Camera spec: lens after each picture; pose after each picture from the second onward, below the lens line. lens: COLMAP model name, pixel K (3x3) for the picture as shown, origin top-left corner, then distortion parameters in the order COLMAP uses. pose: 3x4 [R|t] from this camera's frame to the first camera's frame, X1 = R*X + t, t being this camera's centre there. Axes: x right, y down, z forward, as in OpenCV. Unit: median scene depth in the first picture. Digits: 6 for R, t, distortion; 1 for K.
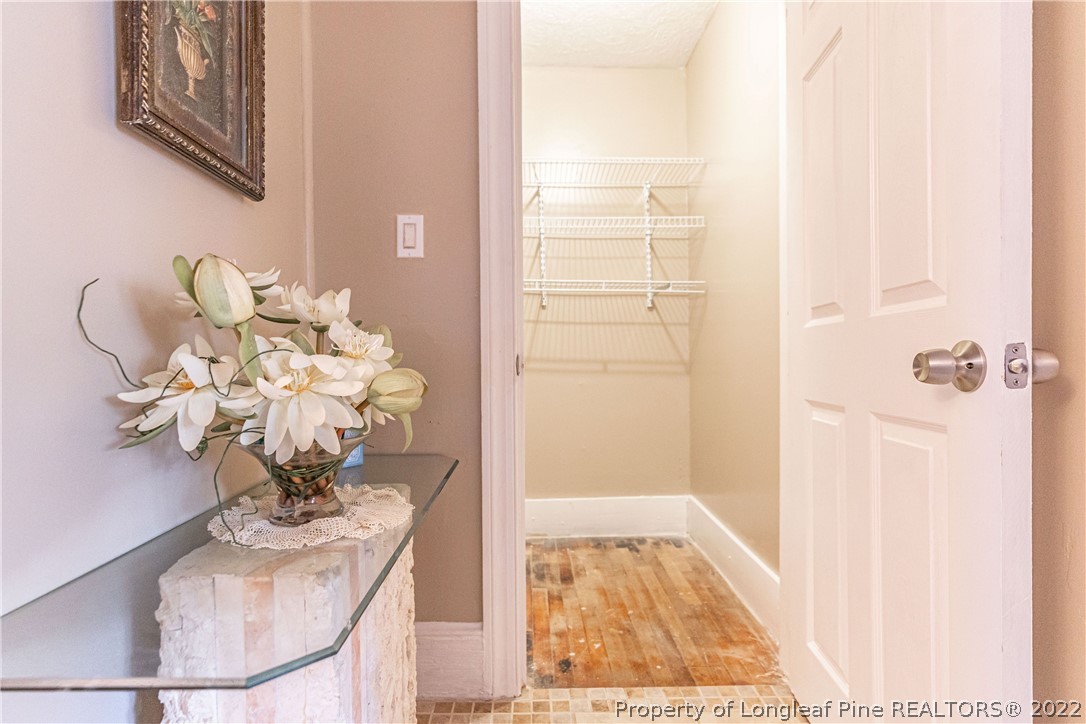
lens RADIAL K [[544.1, 0, 541.0], [0, 544.1, 366.5], [0, 0, 1]] dist [-0.006475, -0.000490]
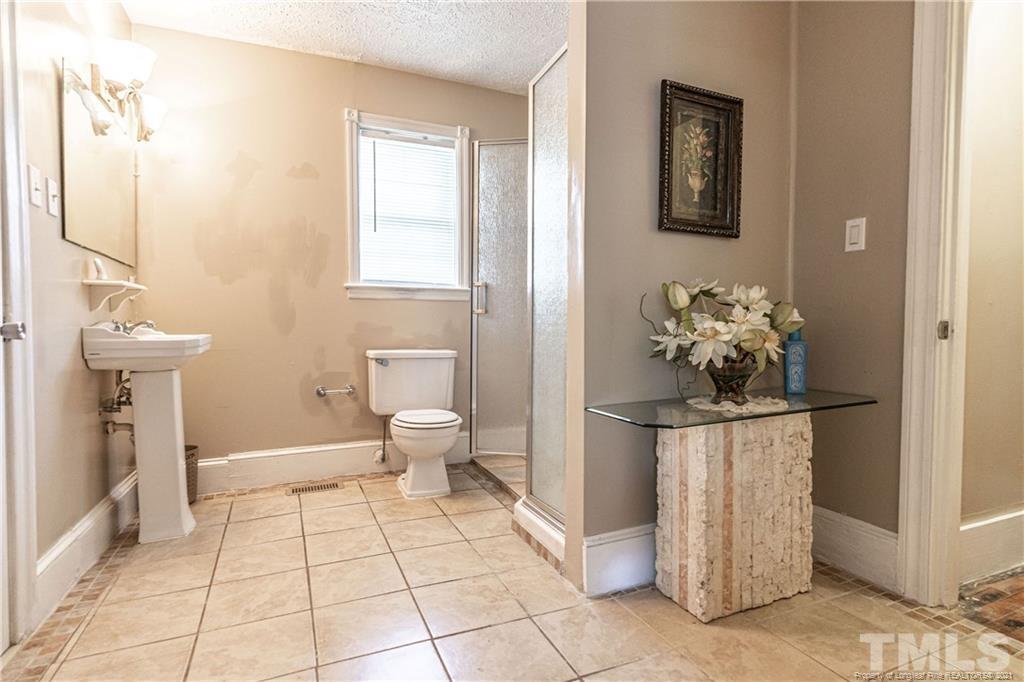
lens RADIAL K [[520.4, 0, 512.8], [0, 520.4, 342.1], [0, 0, 1]] dist [-0.001388, -0.000071]
pose [[0.380256, 0.030973, -0.924363, 0.889041], [-0.019458, 0.999486, 0.025485, 0.017296], [0.924677, 0.008295, 0.380663, -0.396902]]
